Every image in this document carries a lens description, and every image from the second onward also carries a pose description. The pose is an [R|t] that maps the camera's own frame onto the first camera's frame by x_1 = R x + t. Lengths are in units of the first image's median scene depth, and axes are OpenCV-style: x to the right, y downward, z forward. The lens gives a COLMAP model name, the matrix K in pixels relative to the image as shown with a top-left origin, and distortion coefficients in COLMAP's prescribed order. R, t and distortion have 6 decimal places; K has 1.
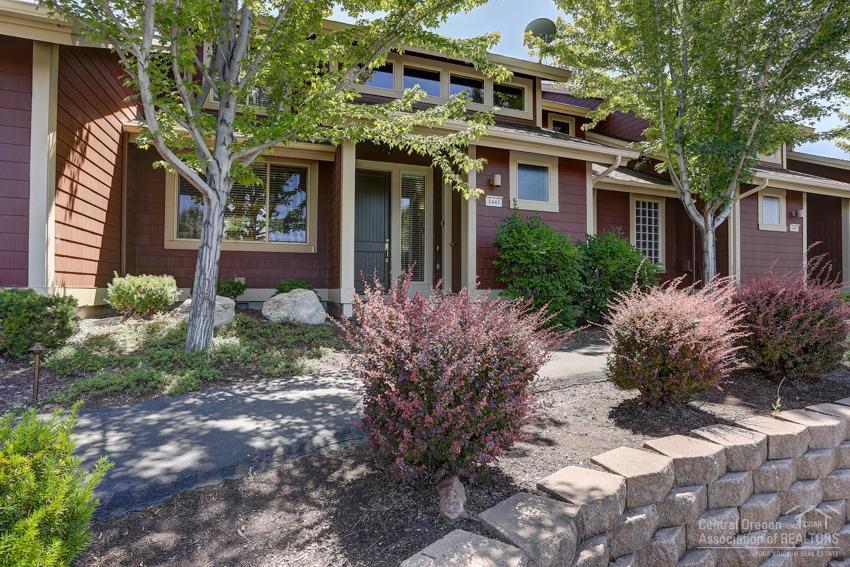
lens RADIAL K [[418.6, 0, 425.0], [0, 418.6, 283.5], [0, 0, 1]] dist [-0.047213, 0.000382]
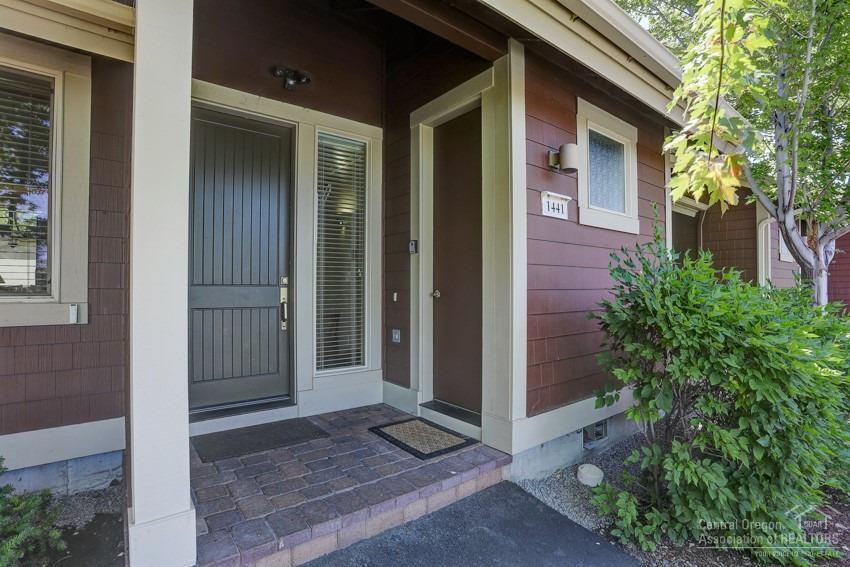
lens RADIAL K [[415.5, 0, 432.0], [0, 415.5, 285.7], [0, 0, 1]] dist [-0.071869, 0.030466]
pose [[0.949133, -0.004039, 0.314849, -0.090234], [0.004859, 0.999987, -0.001818, -0.109767], [-0.314837, 0.003256, 0.949140, 0.611854]]
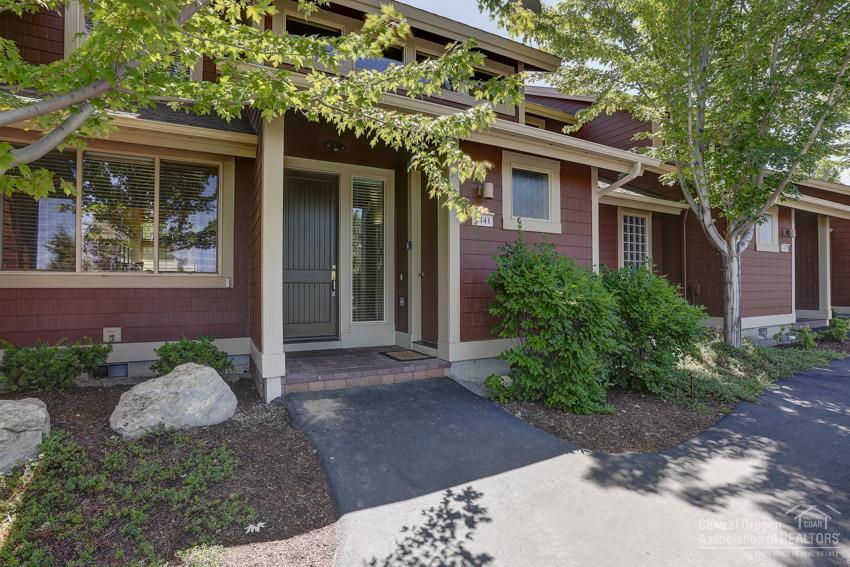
lens RADIAL K [[415.5, 0, 432.0], [0, 415.5, 285.7], [0, 0, 1]] dist [-0.071869, 0.030466]
pose [[0.989890, -0.007669, 0.141627, -0.025440], [0.007689, 0.999970, 0.000408, -0.078952], [-0.141626, 0.000685, 0.989920, 0.285382]]
